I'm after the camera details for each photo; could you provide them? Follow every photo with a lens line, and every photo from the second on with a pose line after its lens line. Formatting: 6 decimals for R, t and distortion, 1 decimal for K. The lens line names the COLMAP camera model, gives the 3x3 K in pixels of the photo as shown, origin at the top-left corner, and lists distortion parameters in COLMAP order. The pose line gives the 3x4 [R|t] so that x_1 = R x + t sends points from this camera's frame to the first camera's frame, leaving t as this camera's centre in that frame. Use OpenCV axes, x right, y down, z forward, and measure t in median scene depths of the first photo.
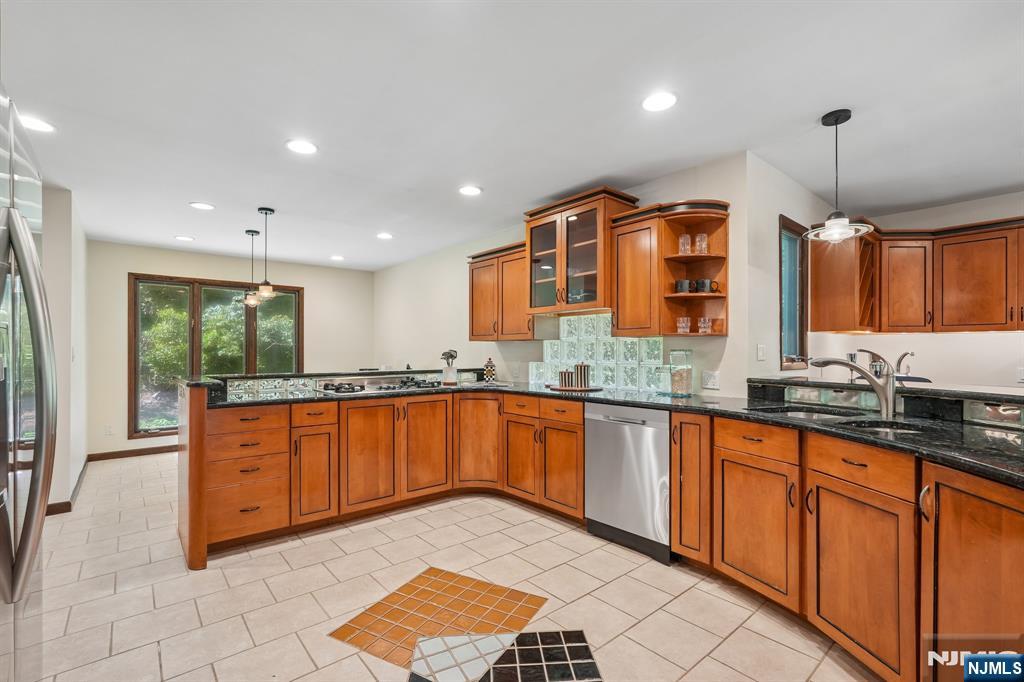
lens RADIAL K [[453.0, 0, 511.7], [0, 453.0, 354.5], [0, 0, 1]] dist [-0.011902, 0.004821]
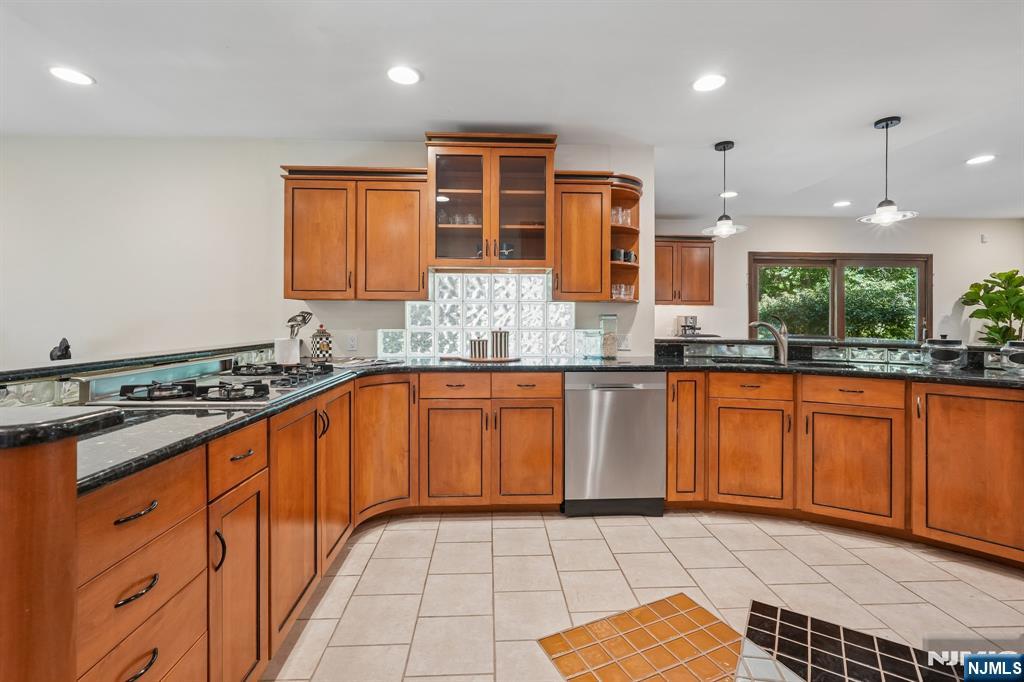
lens RADIAL K [[453.0, 0, 511.5], [0, 453.0, 322.8], [0, 0, 1]] dist [-0.011902, 0.004821]
pose [[0.612955, -0.003322, 0.790111, -0.604402], [-0.000458, 0.999989, 0.004560, 0.003813], [-0.790118, -0.003157, 0.612947, 0.529429]]
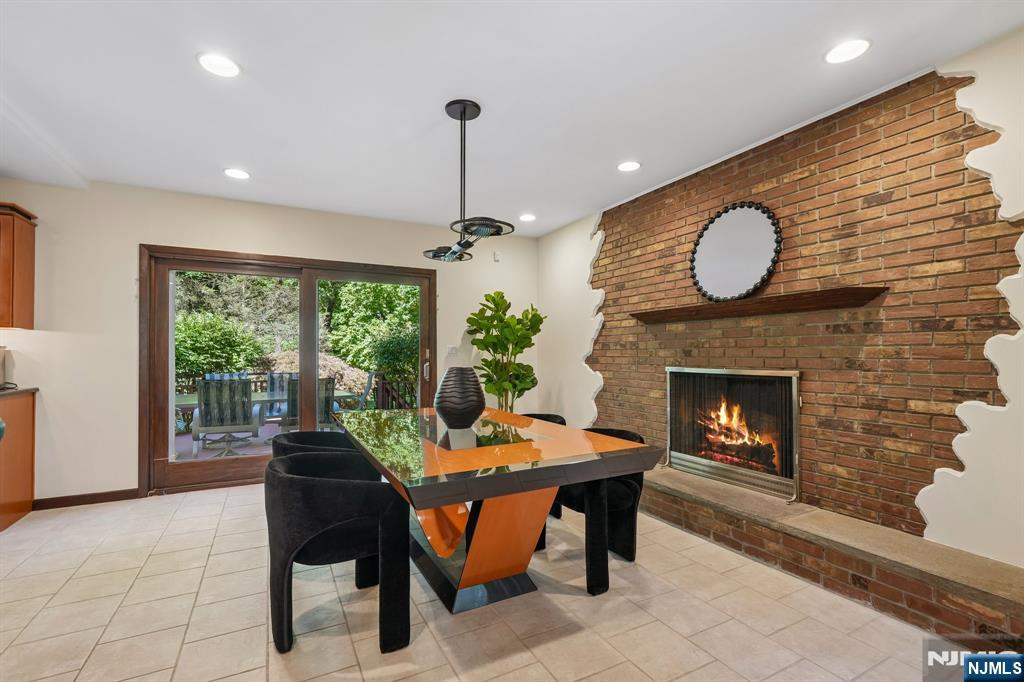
lens RADIAL K [[453.0, 0, 522.8], [0, 453.0, 349.9], [0, 0, 1]] dist [-0.011902, 0.004821]
pose [[0.212895, 0.010302, 0.977021, 0.590436], [0.003507, 0.999930, -0.011308, 0.010093], [-0.977069, 0.005834, 0.212844, -0.332251]]
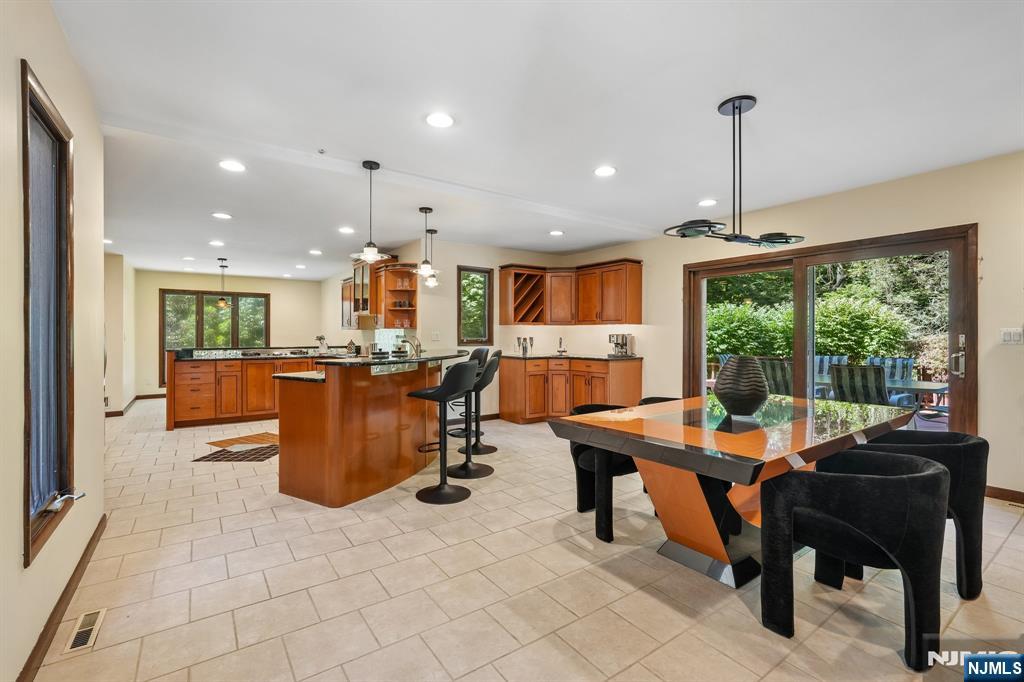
lens RADIAL K [[453.0, 0, 513.1], [0, 453.0, 335.1], [0, 0, 1]] dist [-0.011902, 0.004821]
pose [[0.996137, 0.000492, -0.087815, 1.046881], [-0.000811, 0.999993, -0.003591, -0.004580], [0.087813, 0.003648, 0.996130, -0.956558]]
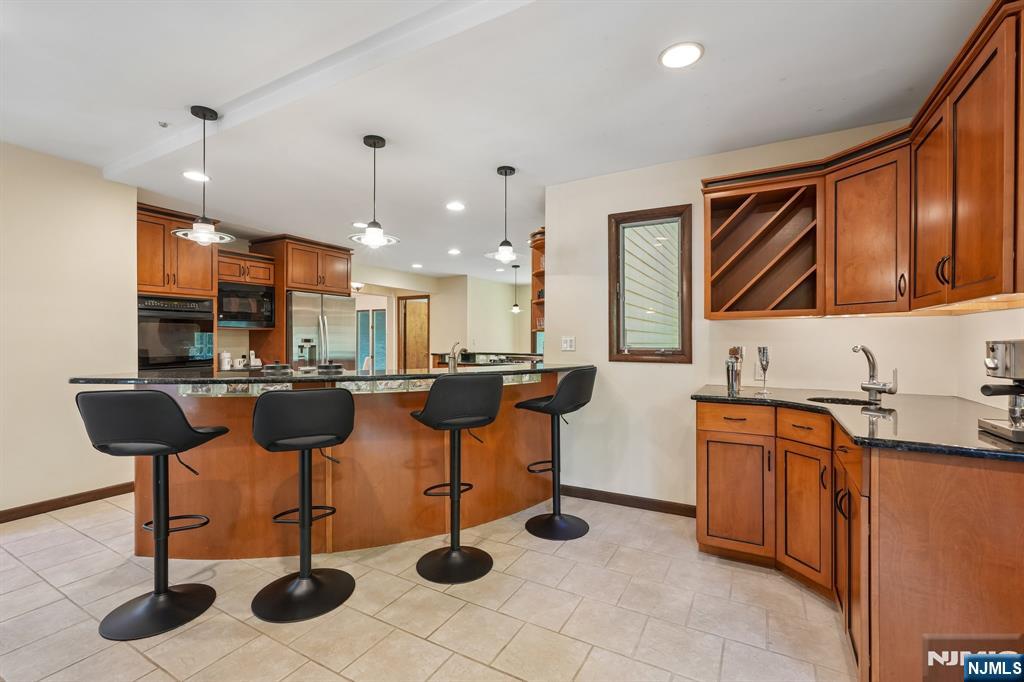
lens RADIAL K [[453.0, 0, 509.6], [0, 453.0, 339.3], [0, 0, 1]] dist [-0.011902, 0.004821]
pose [[0.340863, 0.001296, -0.940112, 1.590143], [-0.002773, 0.999996, 0.000373, -0.016677], [0.940109, 0.002480, 0.340865, 0.431720]]
